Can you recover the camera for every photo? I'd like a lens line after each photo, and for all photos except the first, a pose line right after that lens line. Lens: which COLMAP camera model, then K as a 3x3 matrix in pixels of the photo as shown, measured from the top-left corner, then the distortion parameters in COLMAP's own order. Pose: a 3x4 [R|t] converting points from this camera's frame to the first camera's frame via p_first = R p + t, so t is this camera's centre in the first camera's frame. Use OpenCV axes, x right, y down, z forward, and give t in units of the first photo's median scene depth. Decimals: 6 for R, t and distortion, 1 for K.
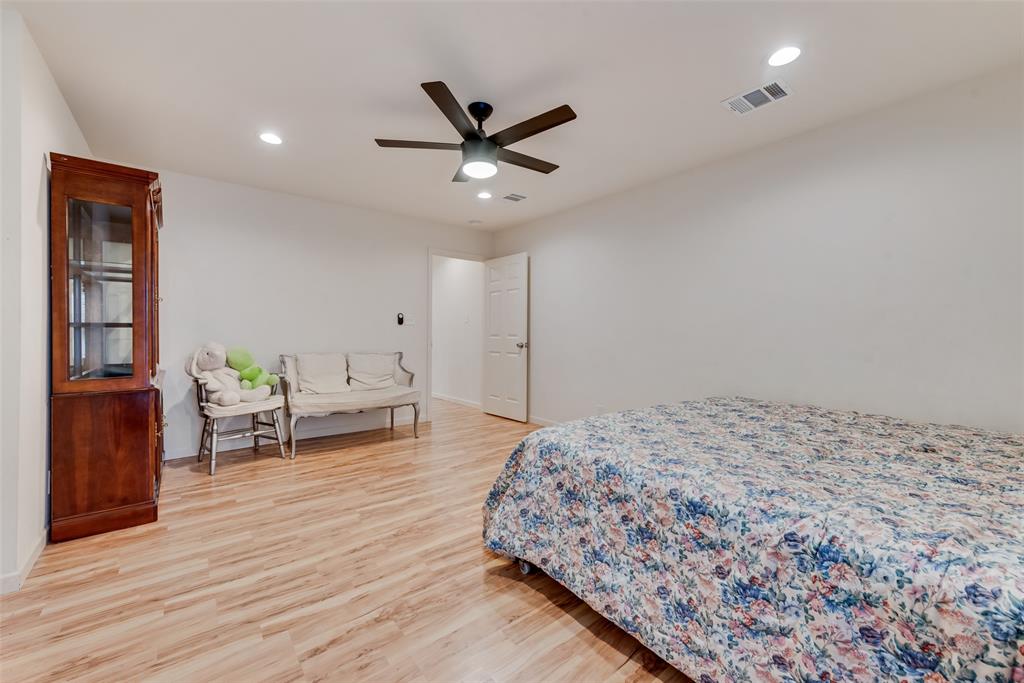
lens RADIAL K [[402.5, 0, 504.8], [0, 402.5, 343.3], [0, 0, 1]] dist [0.001499, -0.000046]
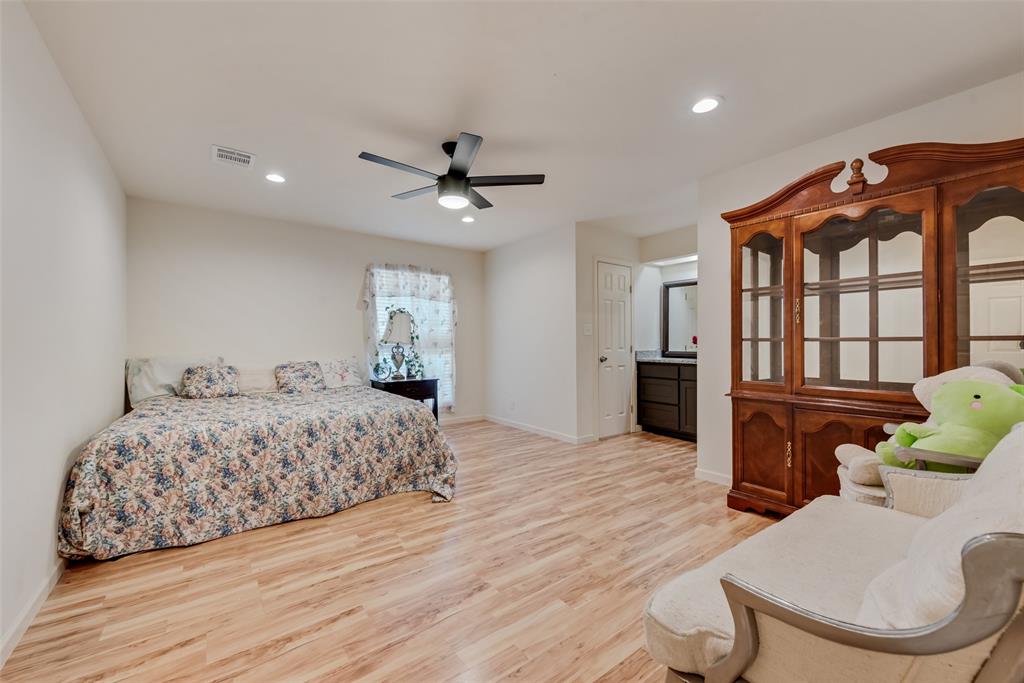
lens RADIAL K [[402.5, 0, 504.8], [0, 402.5, 343.3], [0, 0, 1]] dist [0.001499, -0.000046]
pose [[-0.999753, -0.005903, 0.021429, -0.228390], [-0.005030, 0.999164, 0.040571, -0.077131], [-0.021651, 0.040453, -0.998947, 2.105673]]
